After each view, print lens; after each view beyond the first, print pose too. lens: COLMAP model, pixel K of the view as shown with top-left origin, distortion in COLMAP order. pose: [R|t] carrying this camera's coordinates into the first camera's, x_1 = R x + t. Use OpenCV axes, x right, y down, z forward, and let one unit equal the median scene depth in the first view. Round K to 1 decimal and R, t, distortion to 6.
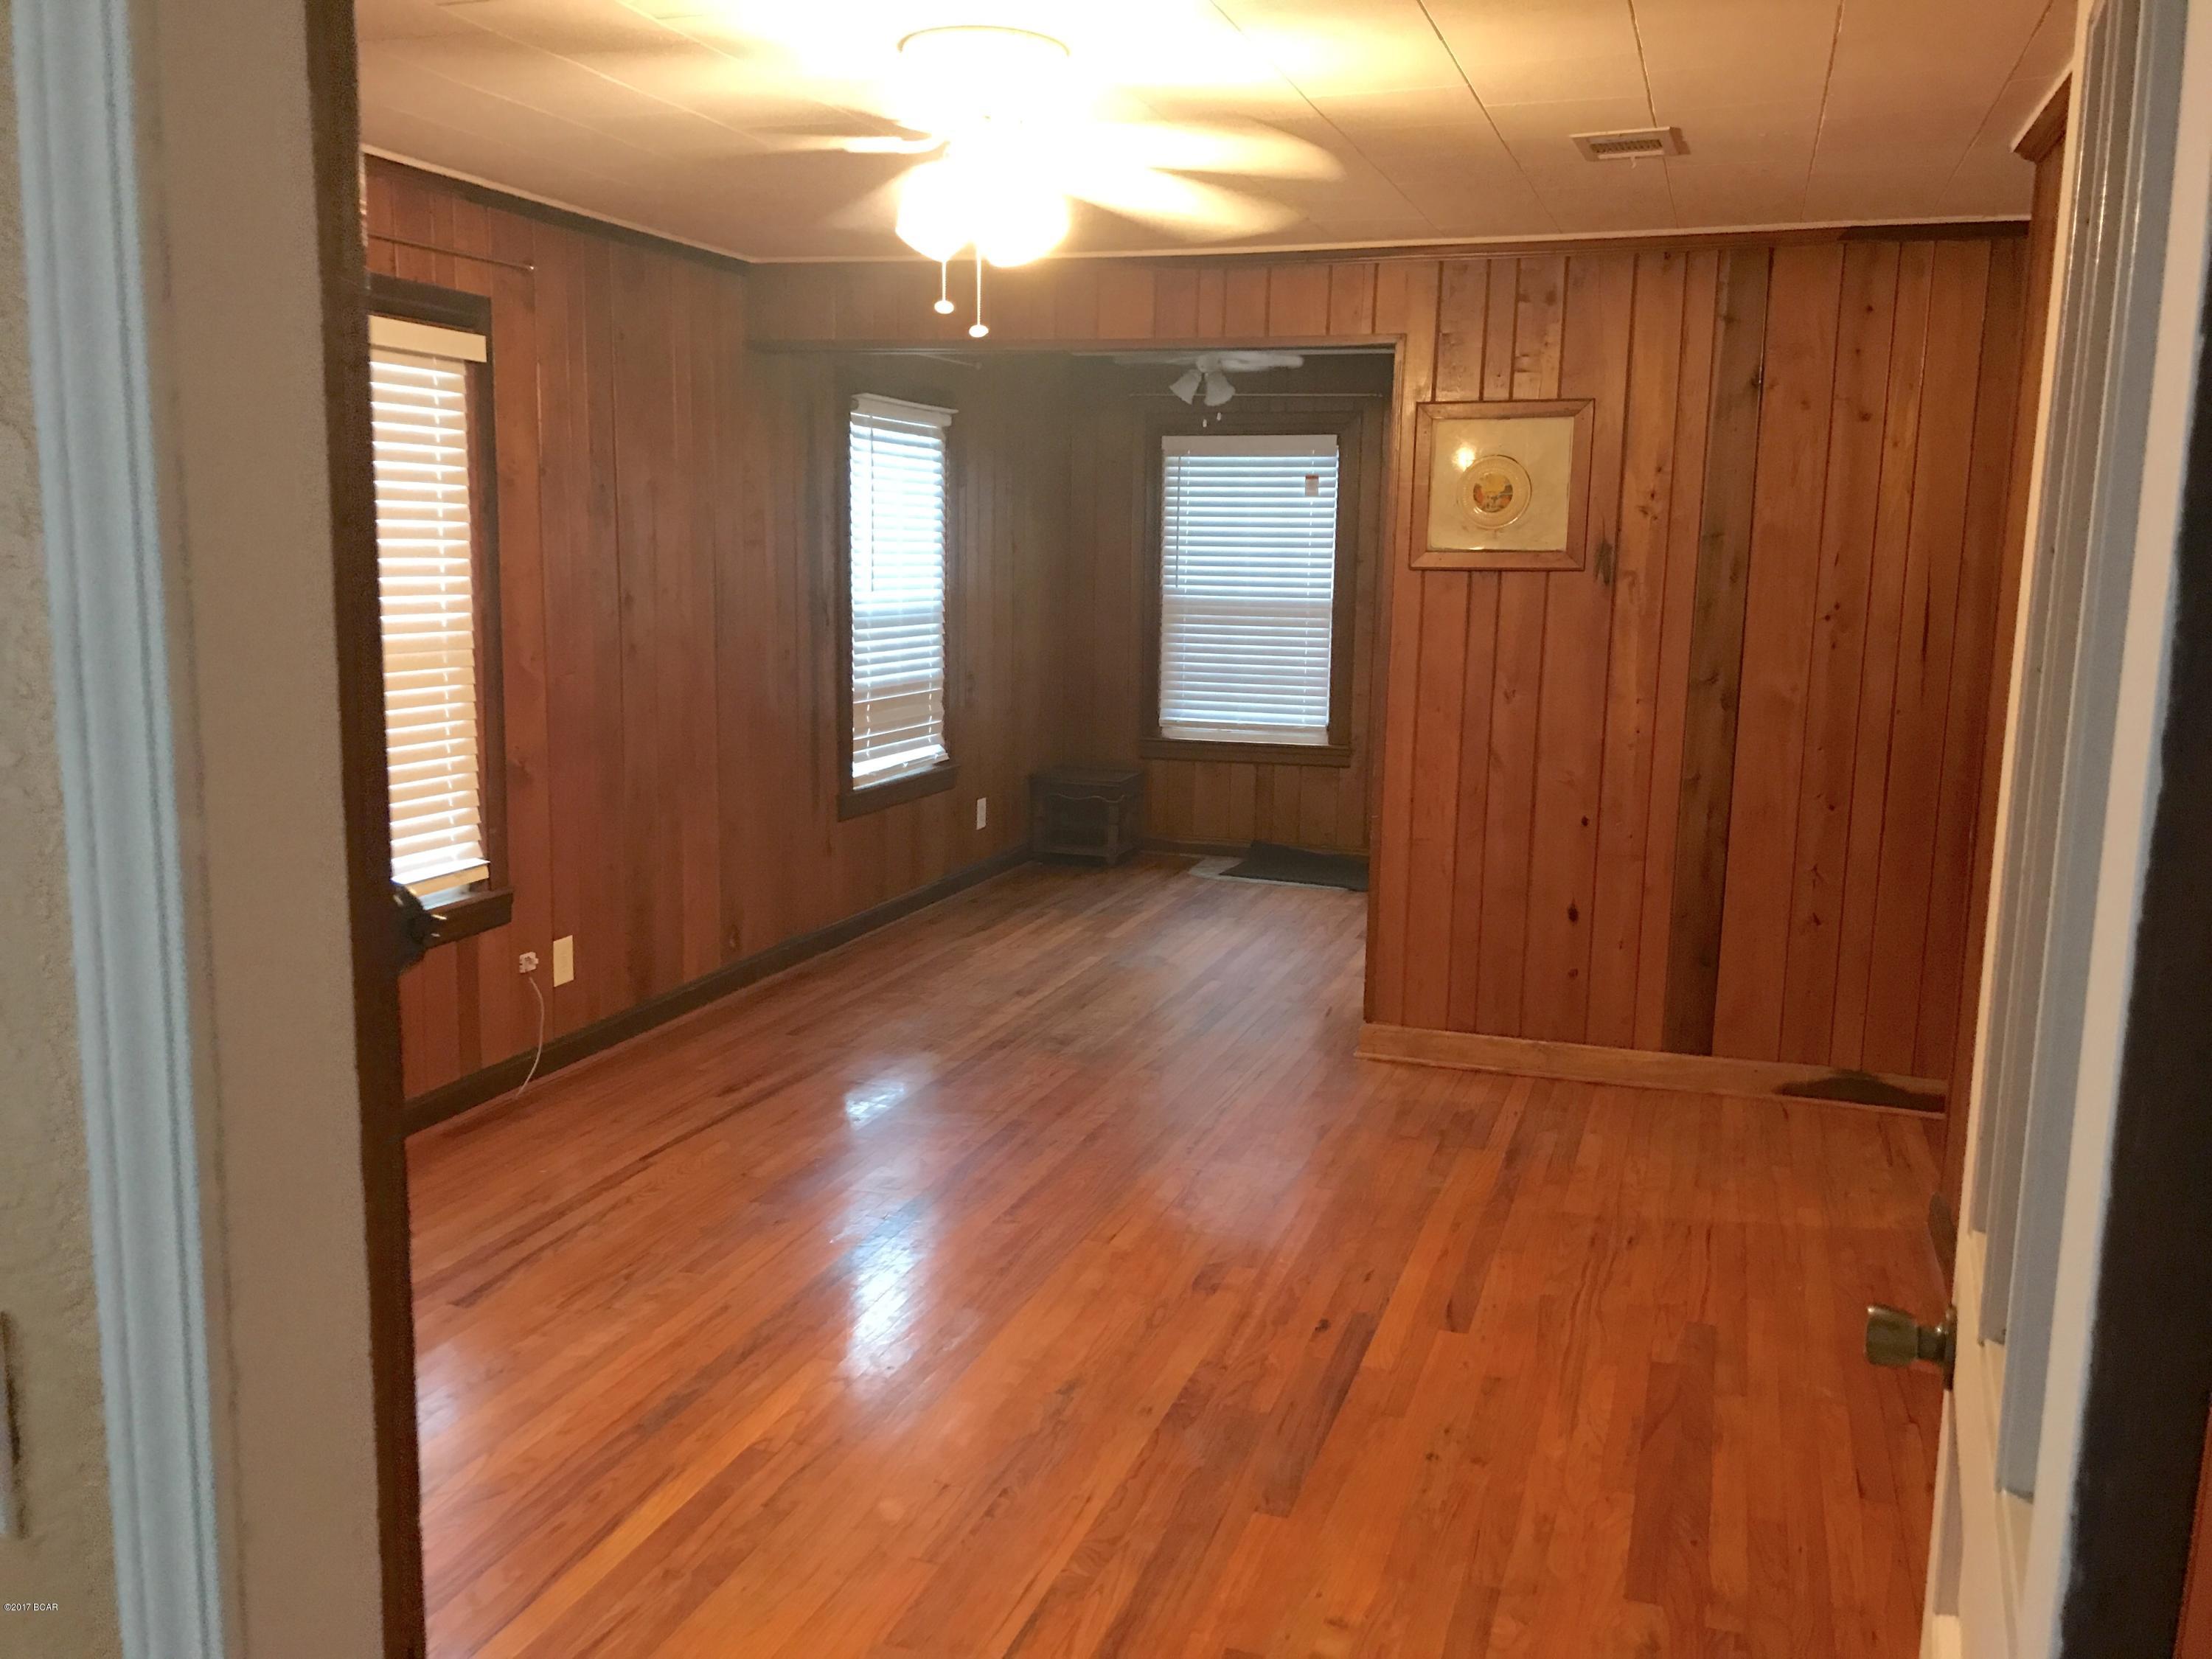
lens RADIAL K [[1822.5, 0, 1098.0], [0, 1822.5, 787.1], [0, 0, 1]] dist [0.035401, -0.038603]
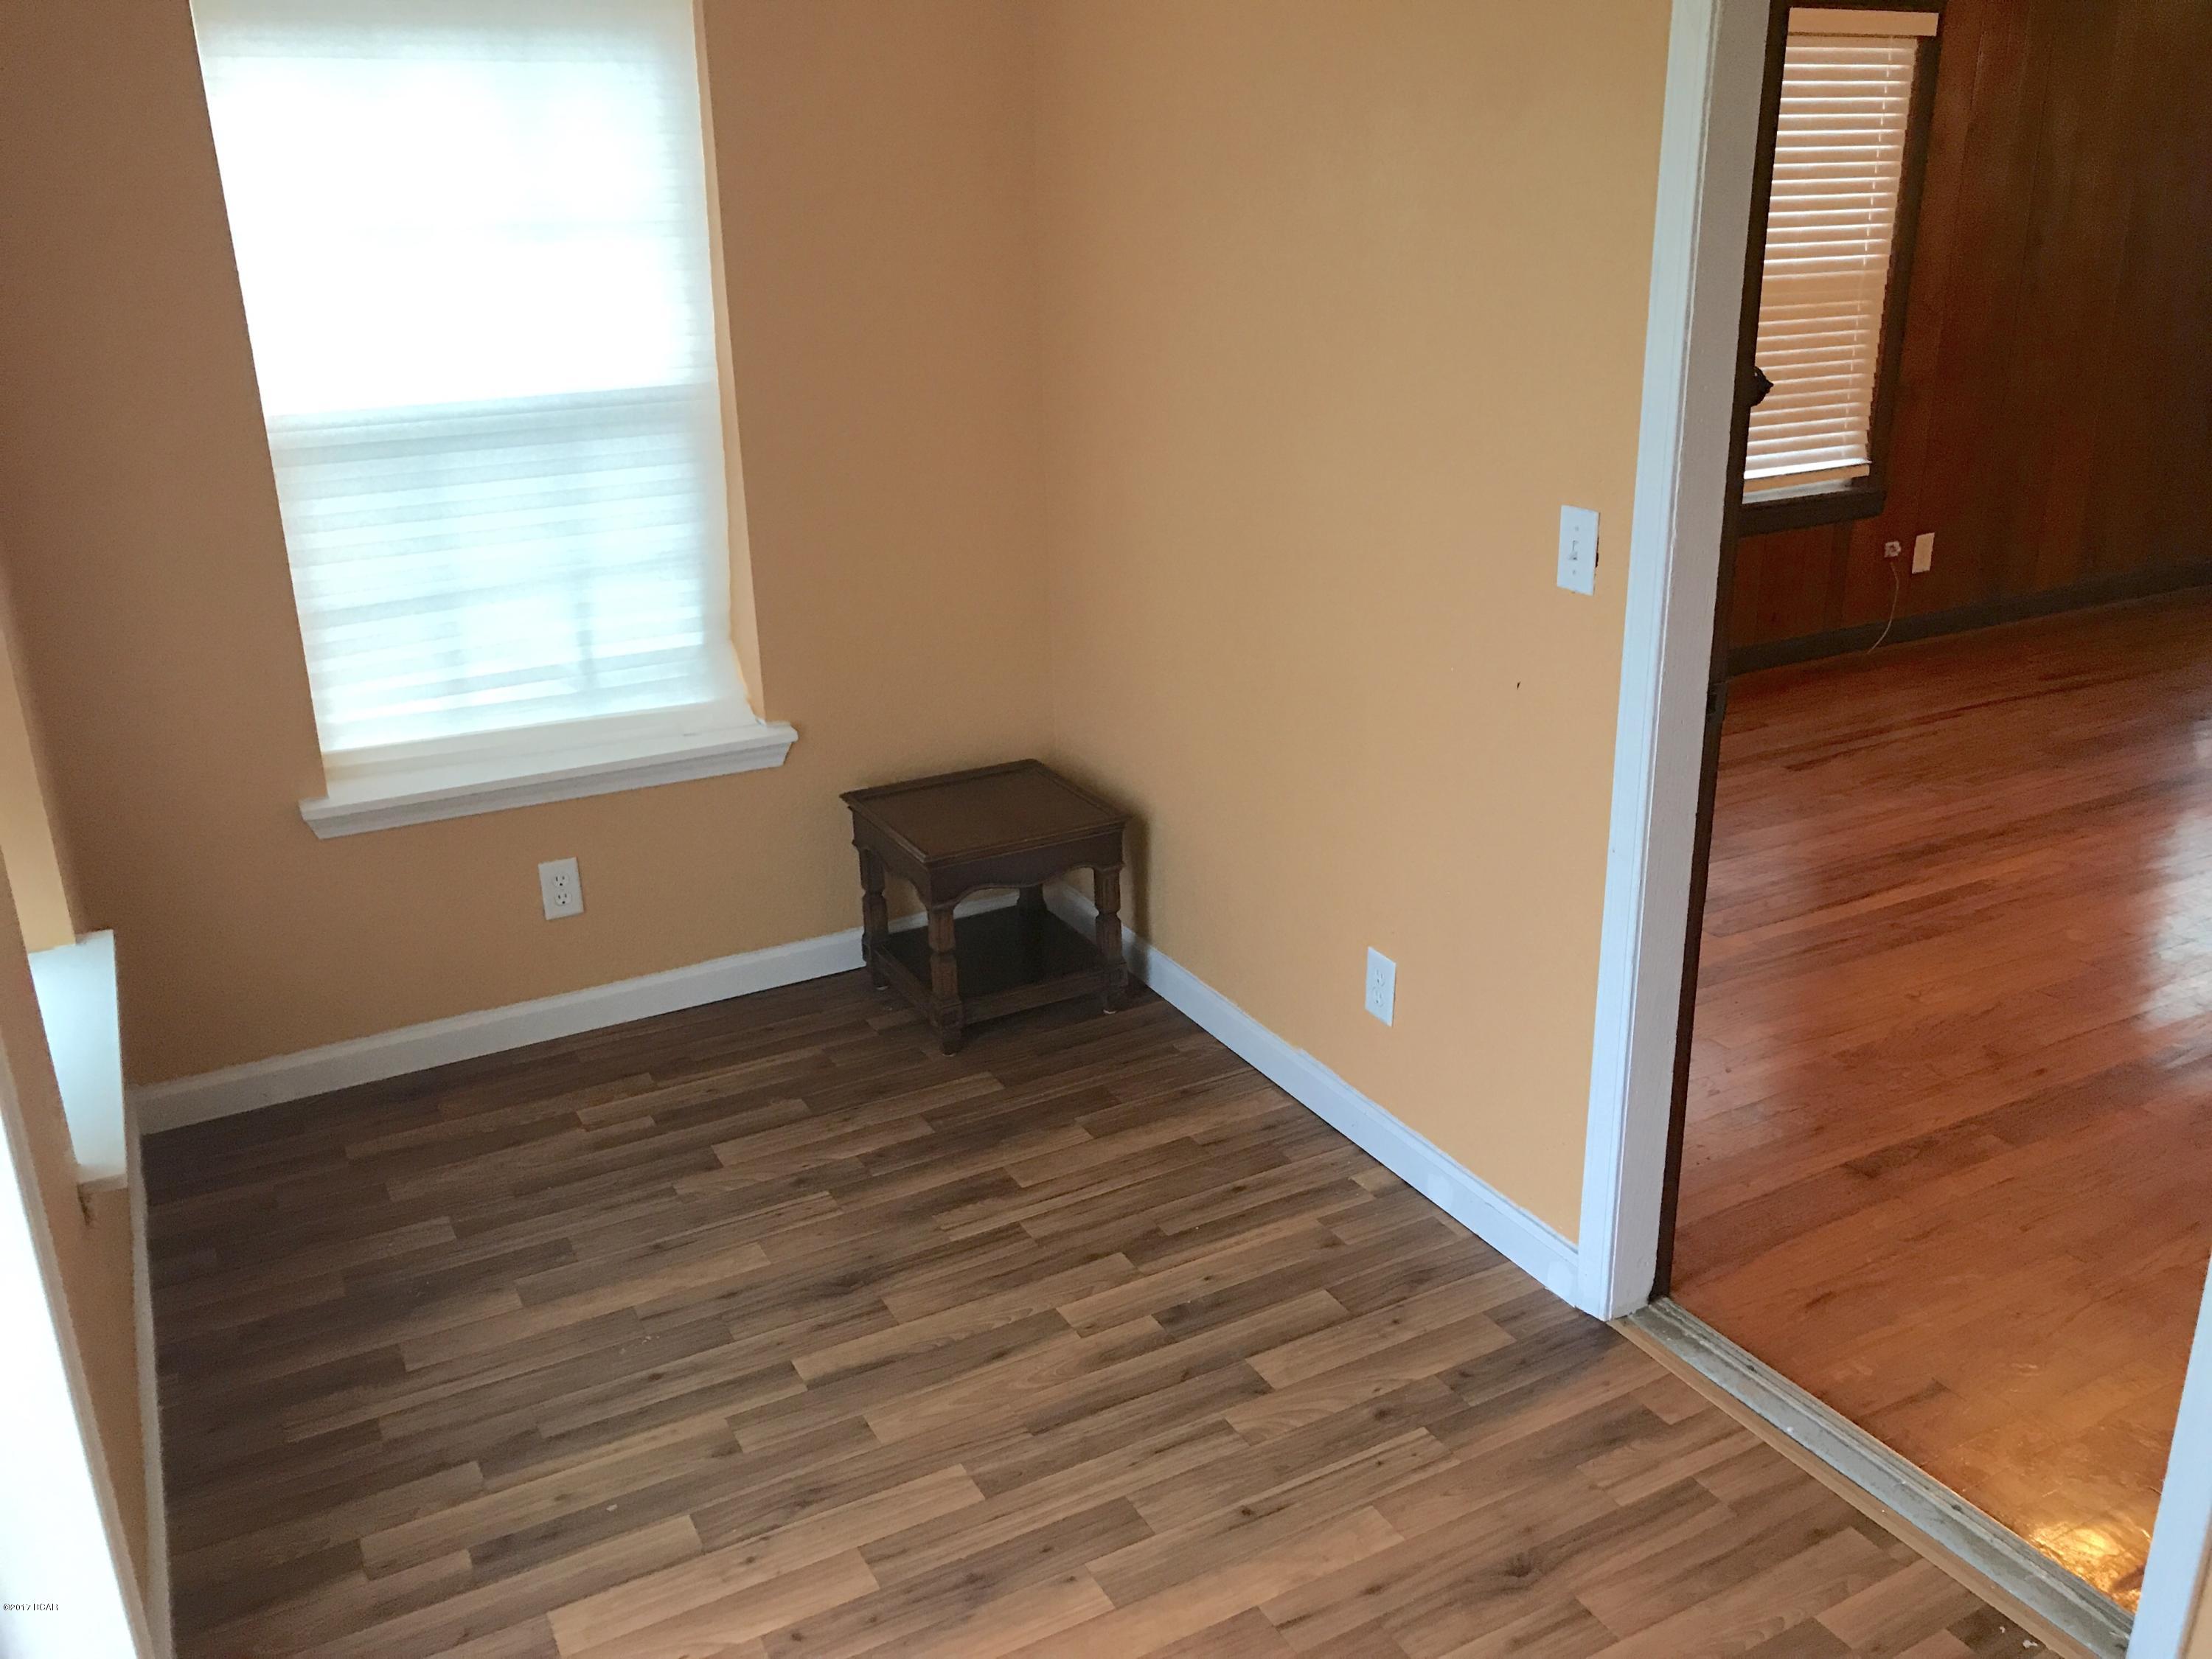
lens RADIAL K [[1822.5, 0, 1088.9], [0, 1822.5, 843.9], [0, 0, 1]] dist [0.035401, -0.038603]
pose [[0.733623, 0.201943, -0.648858, 0.131932], [-0.057386, 0.969825, 0.236953, 0.025396], [0.677130, -0.136599, 0.723074, -0.286912]]
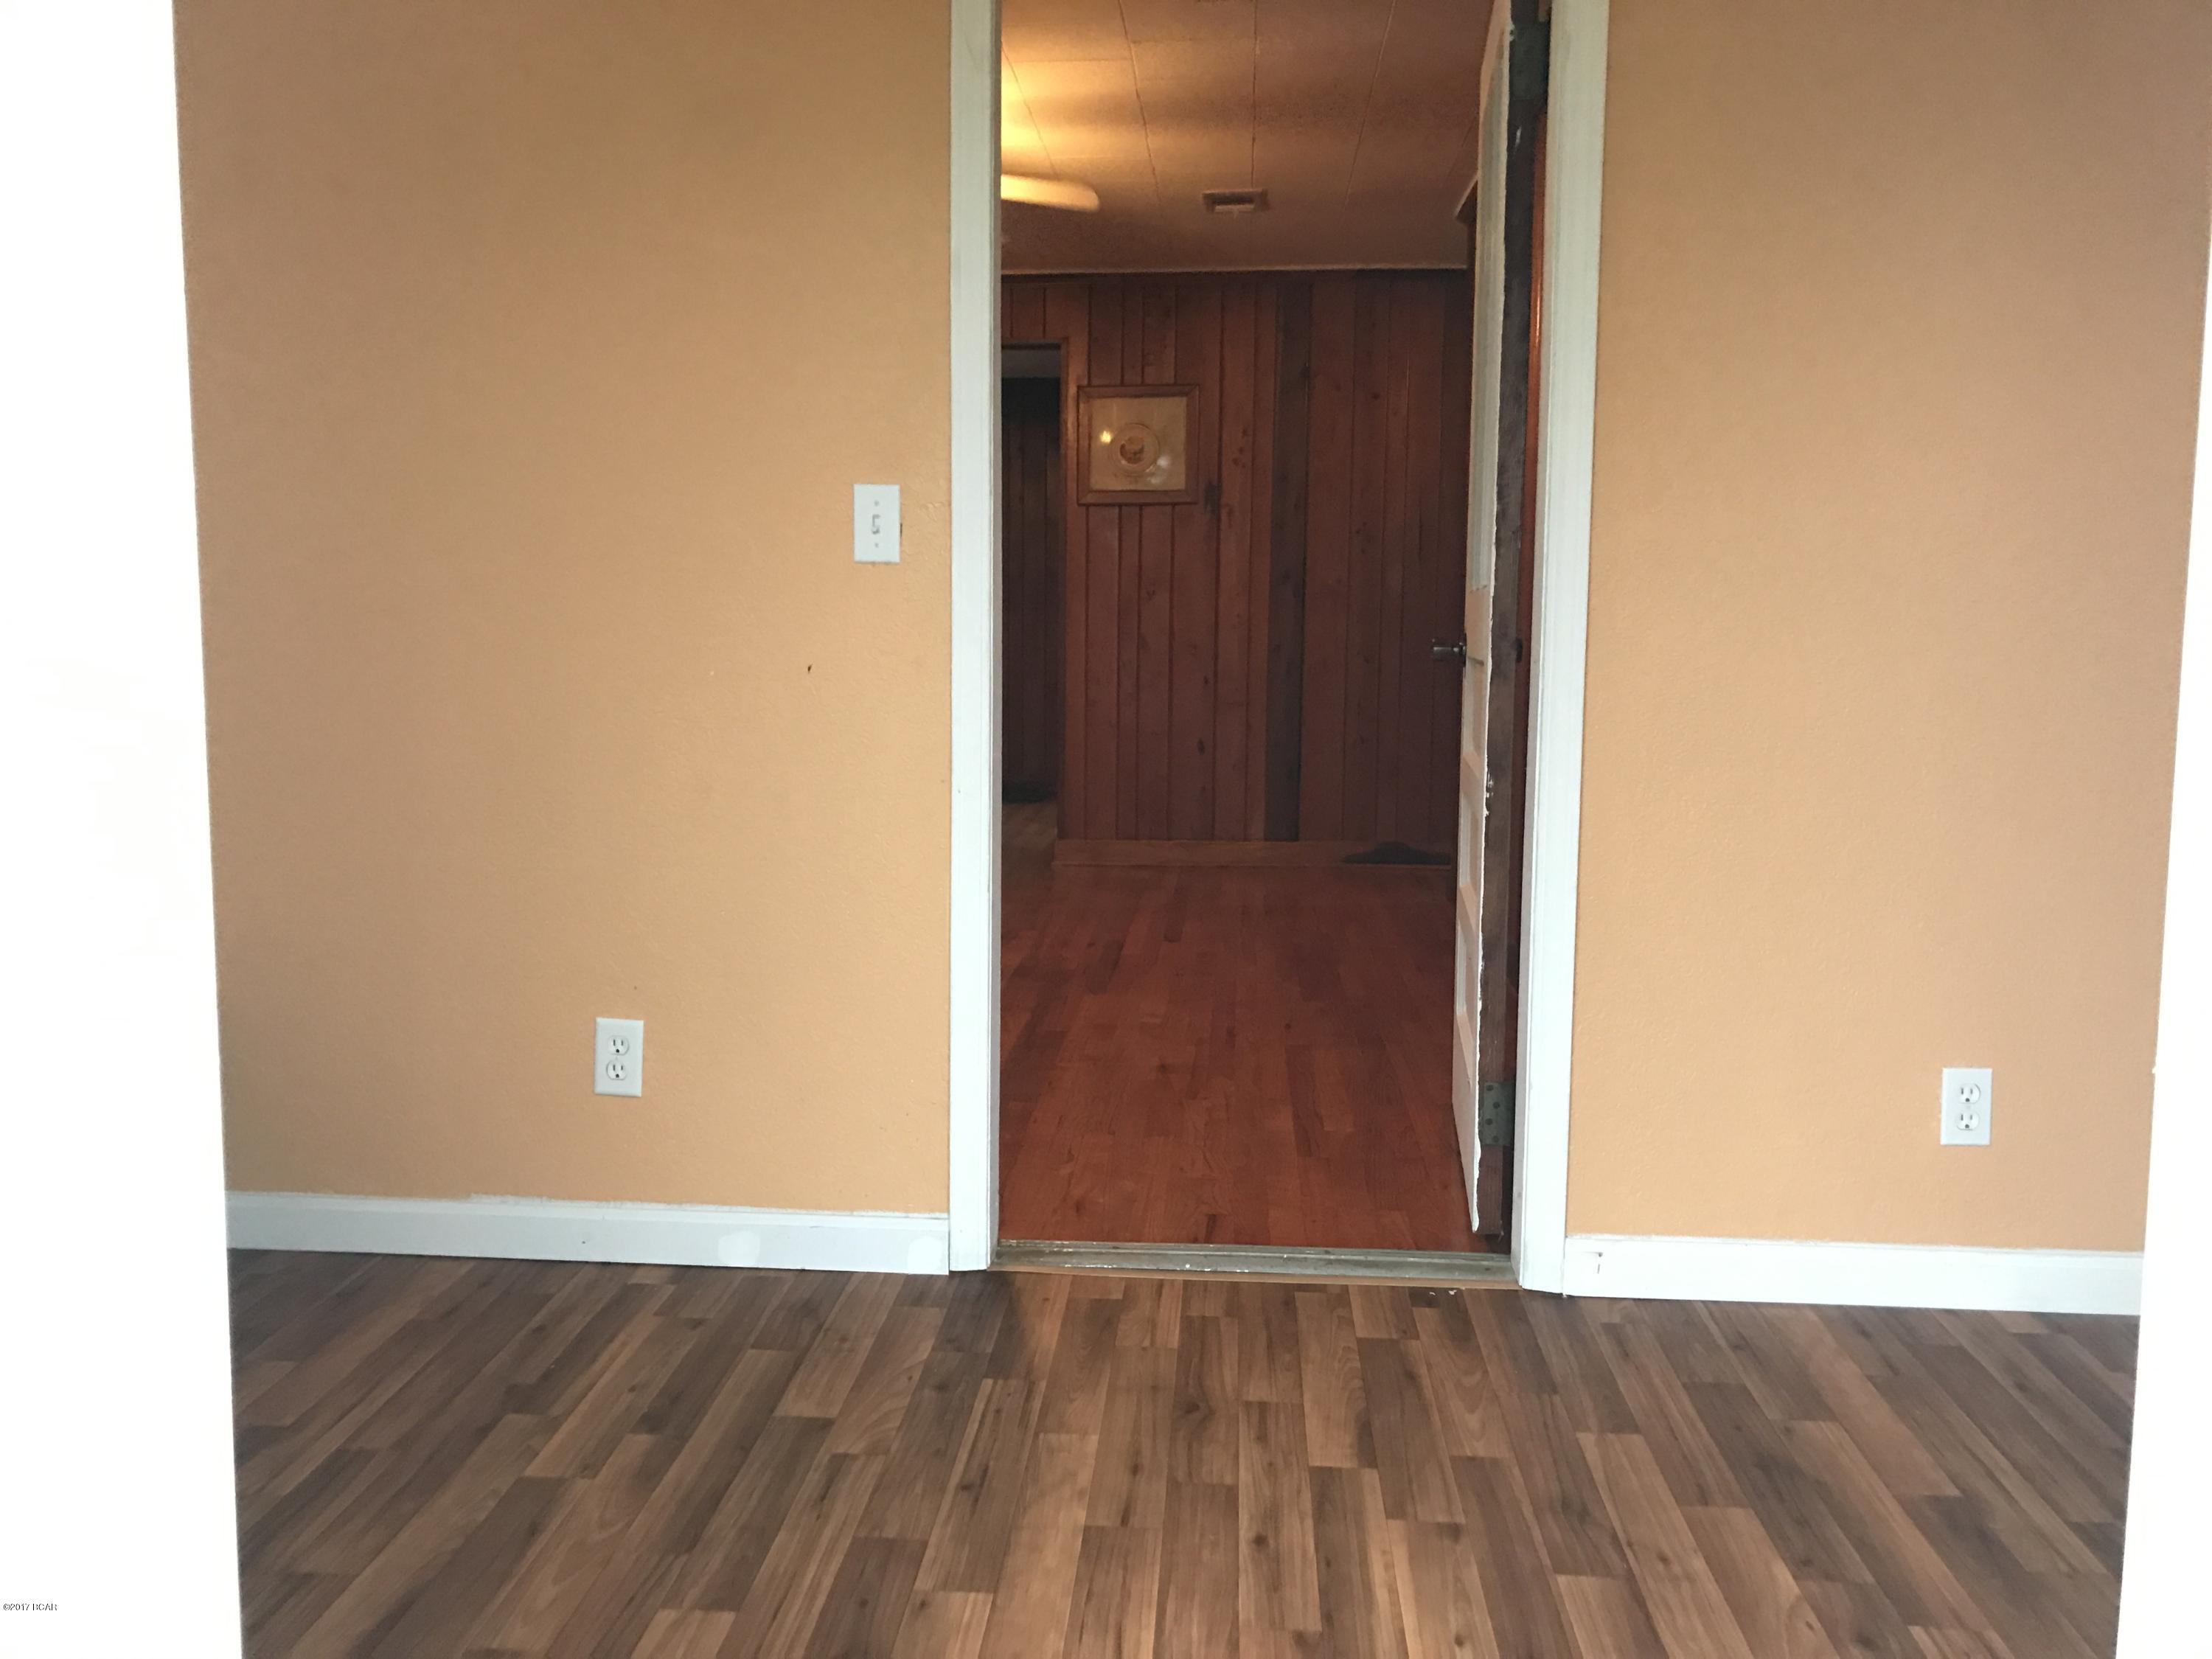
lens RADIAL K [[1822.5, 0, 1092.1], [0, 1822.5, 817.5], [0, 0, 1]] dist [0.035401, -0.038603]
pose [[0.968450, -0.044080, 0.245277, -0.180248], [0.051327, 0.998412, -0.023230, 0.159614], [-0.243864, 0.035086, 0.969175, -0.364523]]
